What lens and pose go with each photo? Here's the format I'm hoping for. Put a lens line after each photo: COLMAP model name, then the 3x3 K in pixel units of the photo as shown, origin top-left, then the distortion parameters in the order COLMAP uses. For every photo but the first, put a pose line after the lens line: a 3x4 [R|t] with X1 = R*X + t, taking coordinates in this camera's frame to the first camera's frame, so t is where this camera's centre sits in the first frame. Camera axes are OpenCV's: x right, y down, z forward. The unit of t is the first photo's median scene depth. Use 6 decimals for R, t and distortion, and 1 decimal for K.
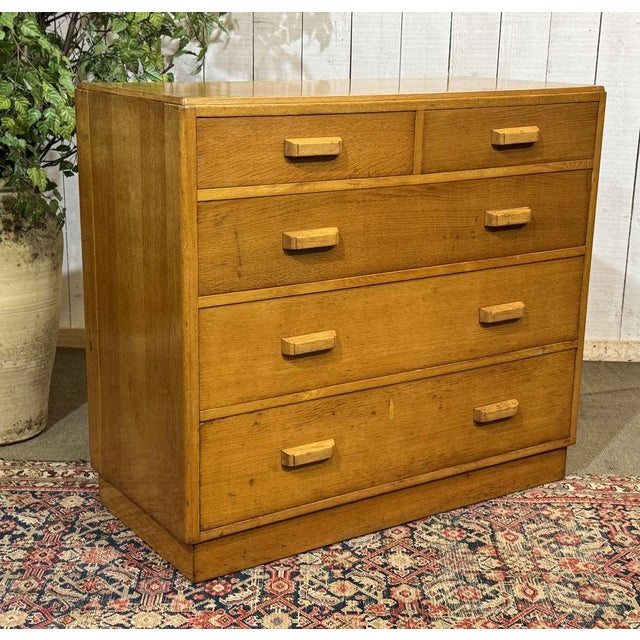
lens RADIAL K [[1127.4, 0, 310.5], [0, 1127.4, 328.5], [0, 0, 1]] dist [0.186230, -0.301147]
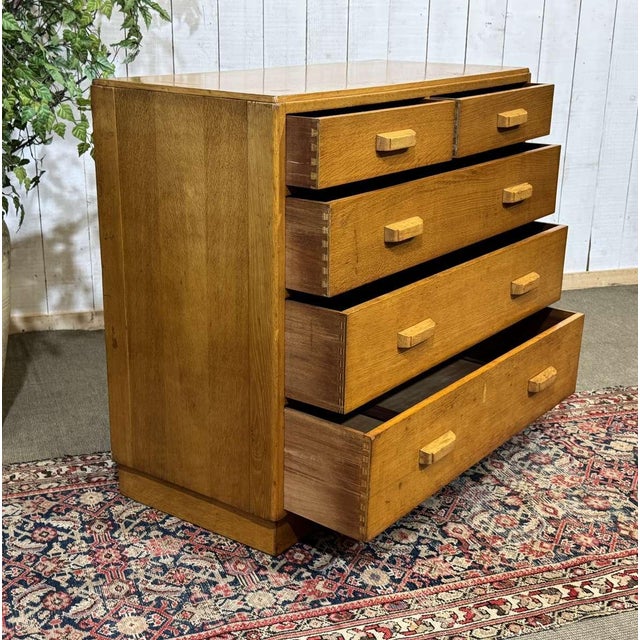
lens RADIAL K [[1008.6, 0, 317.0], [0, 1008.6, 321.7], [0, 0, 1]] dist [0.134770, -0.082346]
pose [[0.936571, -0.108965, 0.333109, -0.332144], [0.092193, 0.993565, 0.065798, -0.047281], [-0.338136, -0.030914, 0.940590, 0.101157]]
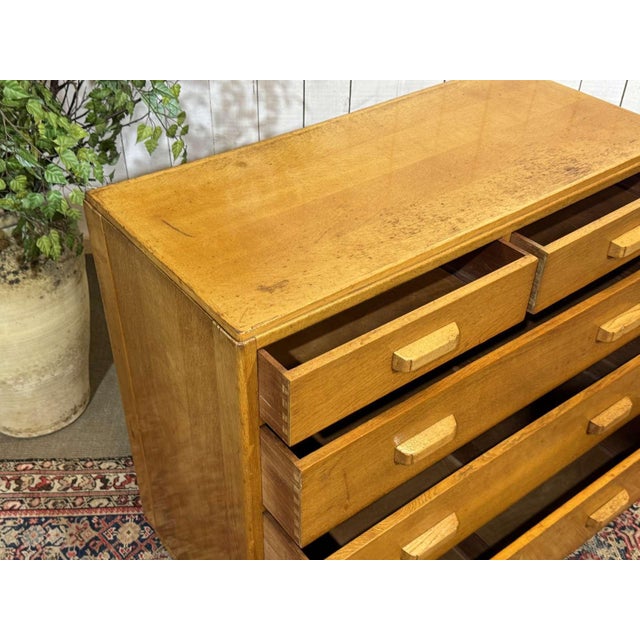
lens RADIAL K [[755.7, 0, 309.0], [0, 755.7, 319.2], [0, 0, 1]] dist [0.220218, -0.580067]
pose [[0.997587, -0.045749, 0.052228, -0.075906], [0.021786, 0.920480, 0.390181, -0.335695], [-0.065925, -0.388102, 0.919256, 0.441597]]
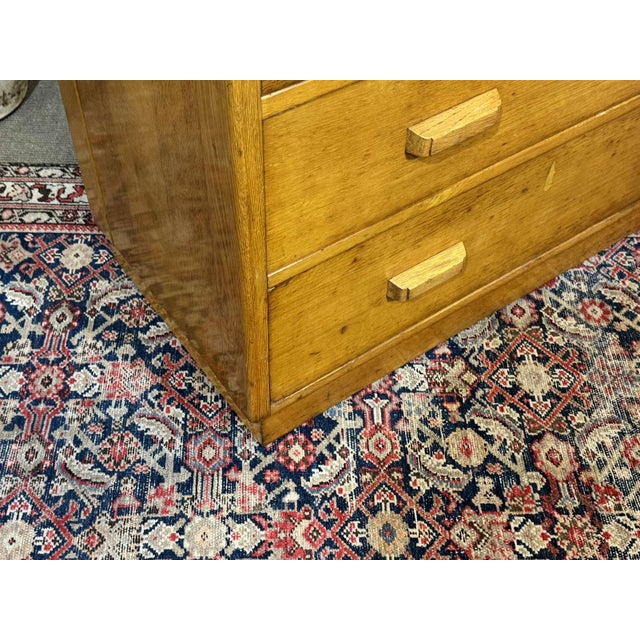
lens RADIAL K [[819.9, 0, 315.7], [0, 819.9, 323.1], [0, 0, 1]] dist [0.211551, -0.542529]
pose [[0.999359, -0.021263, 0.028784, -0.076484], [0.001291, 0.825232, 0.564793, -0.128507], [-0.035763, -0.564394, 0.824731, 0.569040]]
